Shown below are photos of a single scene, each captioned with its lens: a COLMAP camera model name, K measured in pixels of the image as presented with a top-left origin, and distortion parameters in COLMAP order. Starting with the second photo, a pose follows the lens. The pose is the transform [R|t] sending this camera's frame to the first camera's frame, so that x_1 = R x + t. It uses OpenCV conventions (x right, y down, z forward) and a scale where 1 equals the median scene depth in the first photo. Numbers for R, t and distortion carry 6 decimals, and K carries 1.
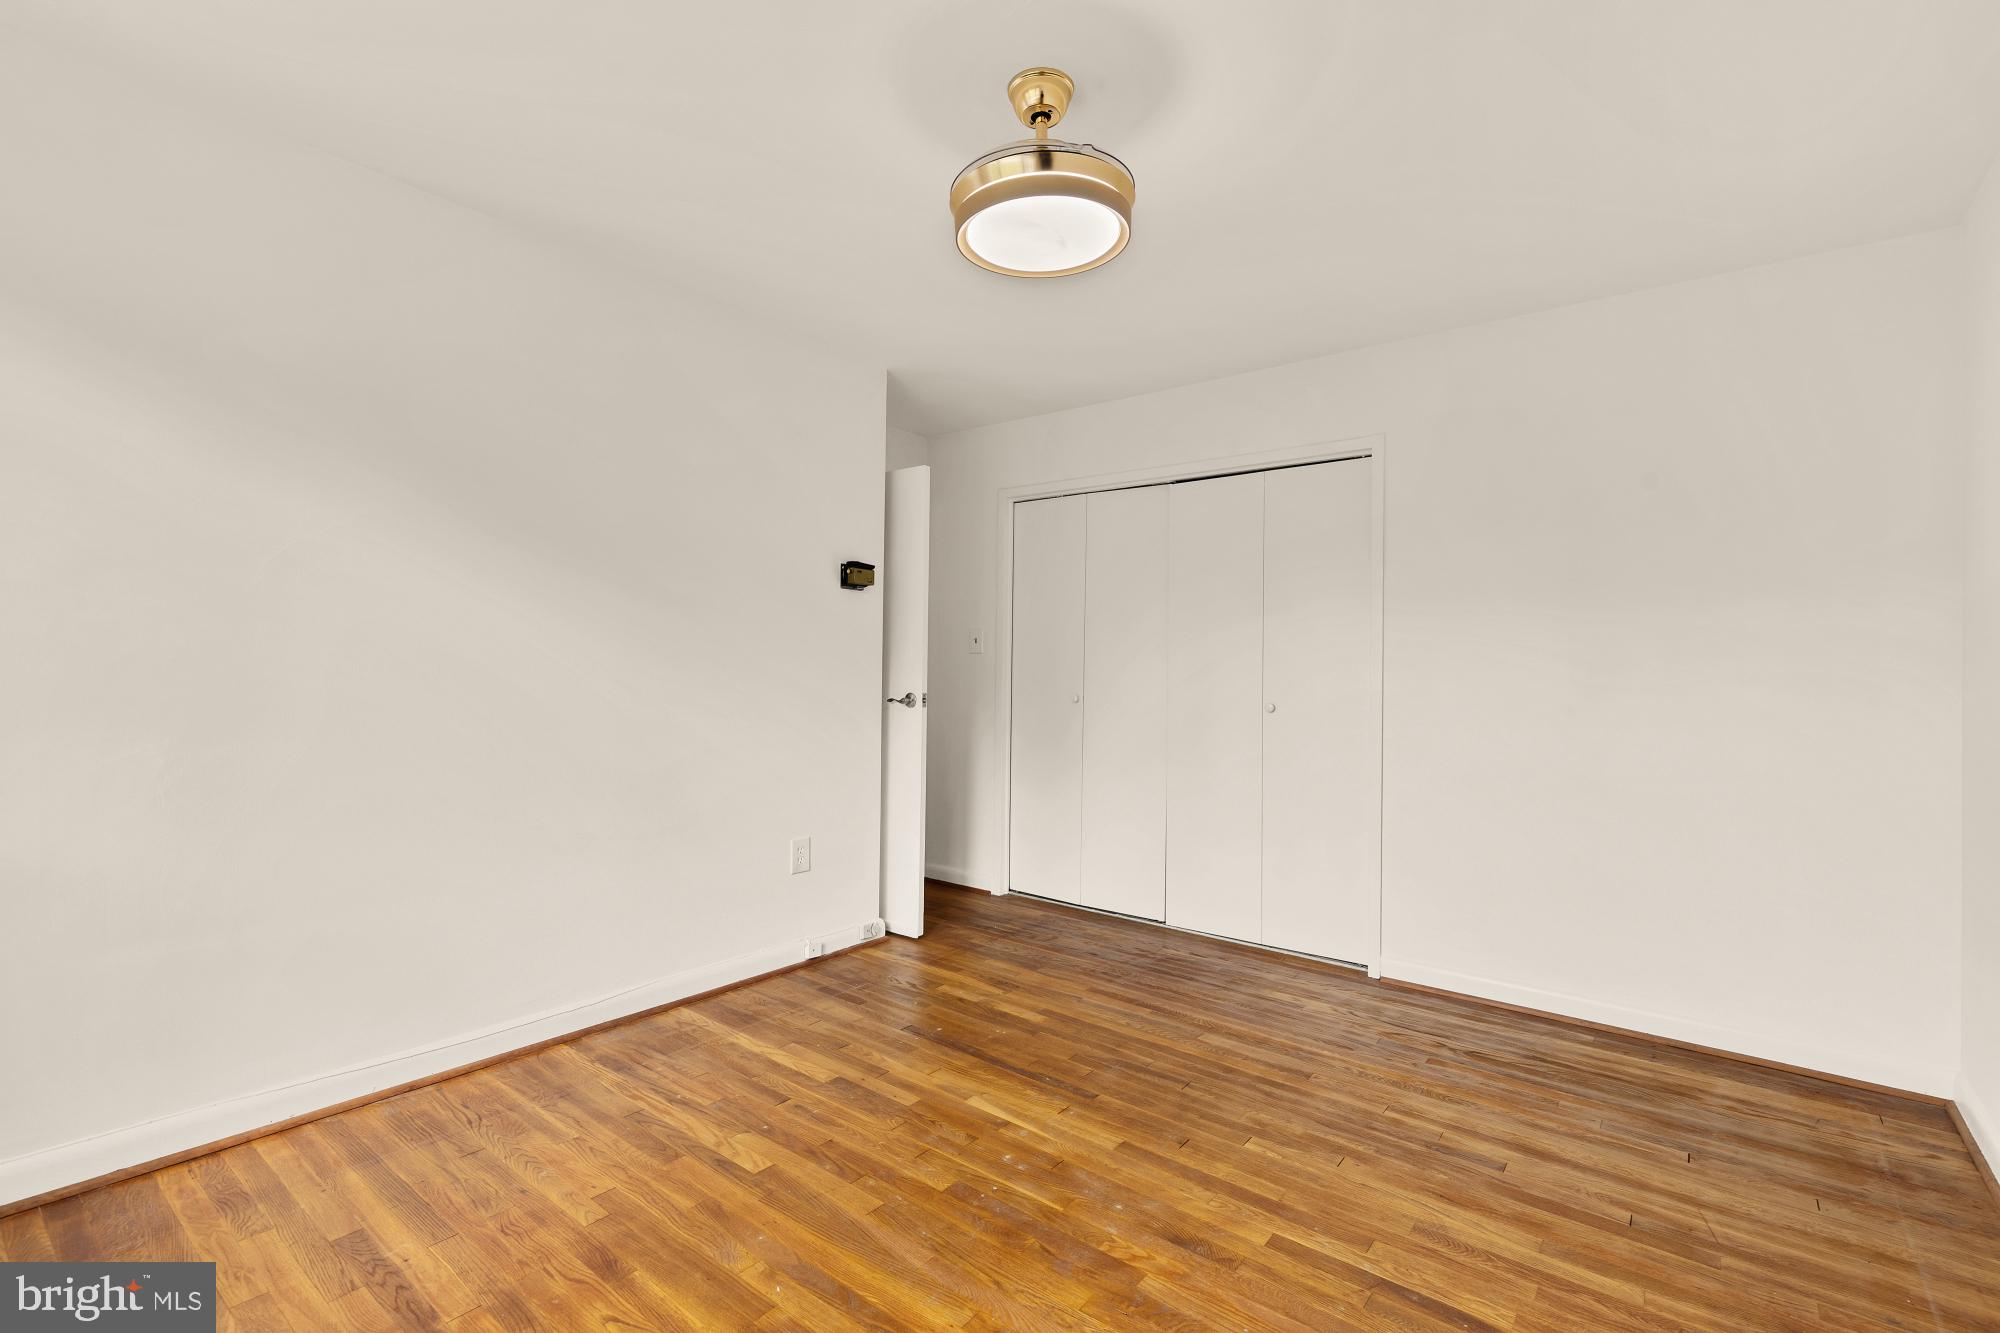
lens RADIAL K [[894.2, 0, 999.1], [0, 894.2, 662.4], [0, 0, 1]] dist [0.004528, -0.000741]
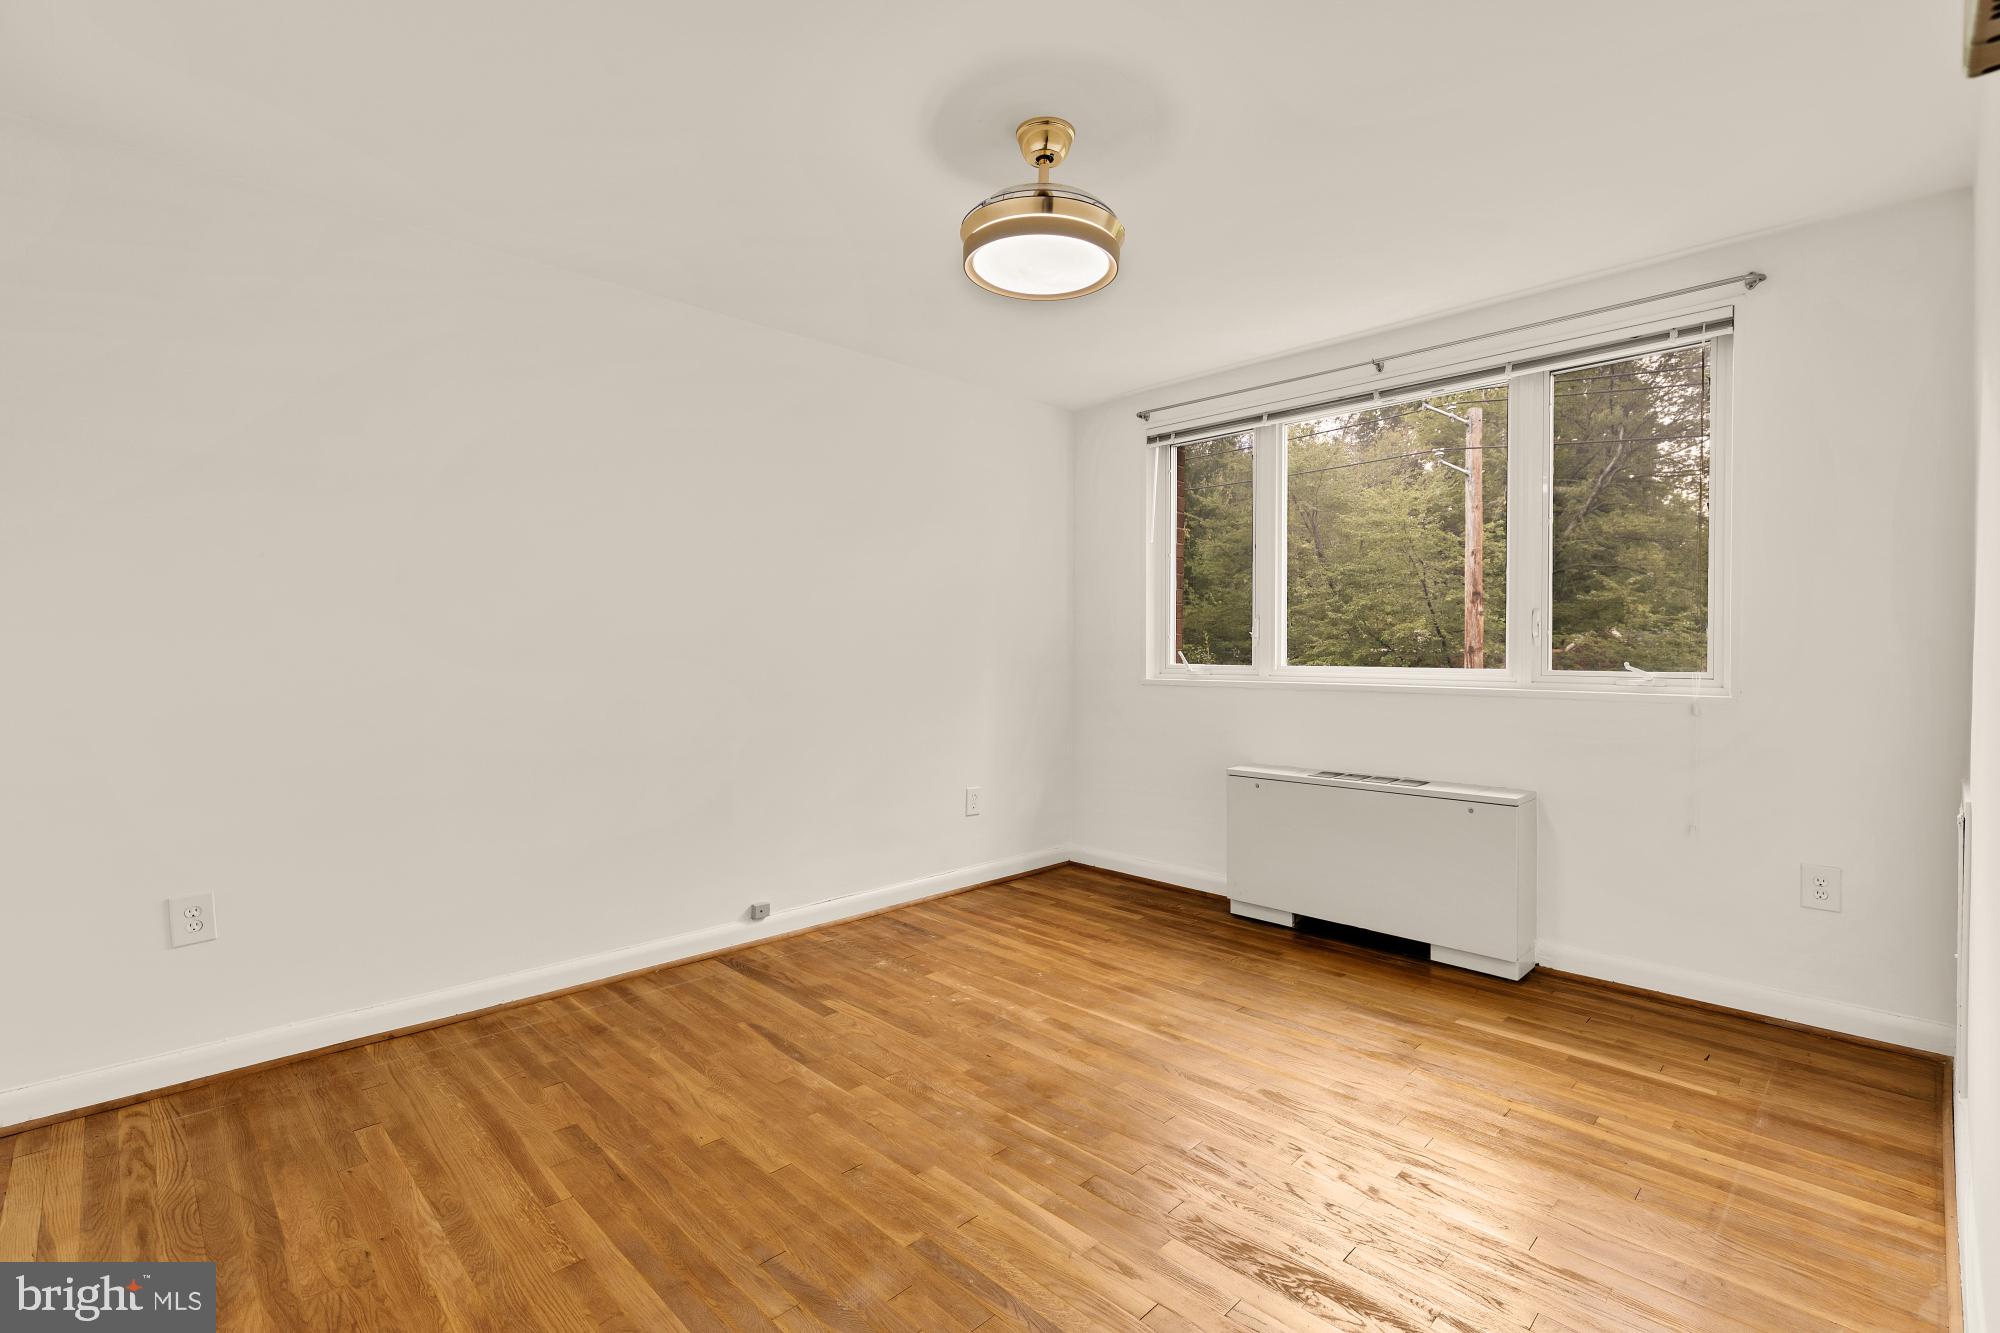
lens RADIAL K [[894.2, 0, 999.1], [0, 894.2, 662.4], [0, 0, 1]] dist [0.004528, -0.000741]
pose [[-0.992860, -0.022397, 0.117164, -0.040395], [-0.021270, 0.999715, 0.010863, 0.009161], [-0.117374, 0.008294, -0.993053, 2.124484]]
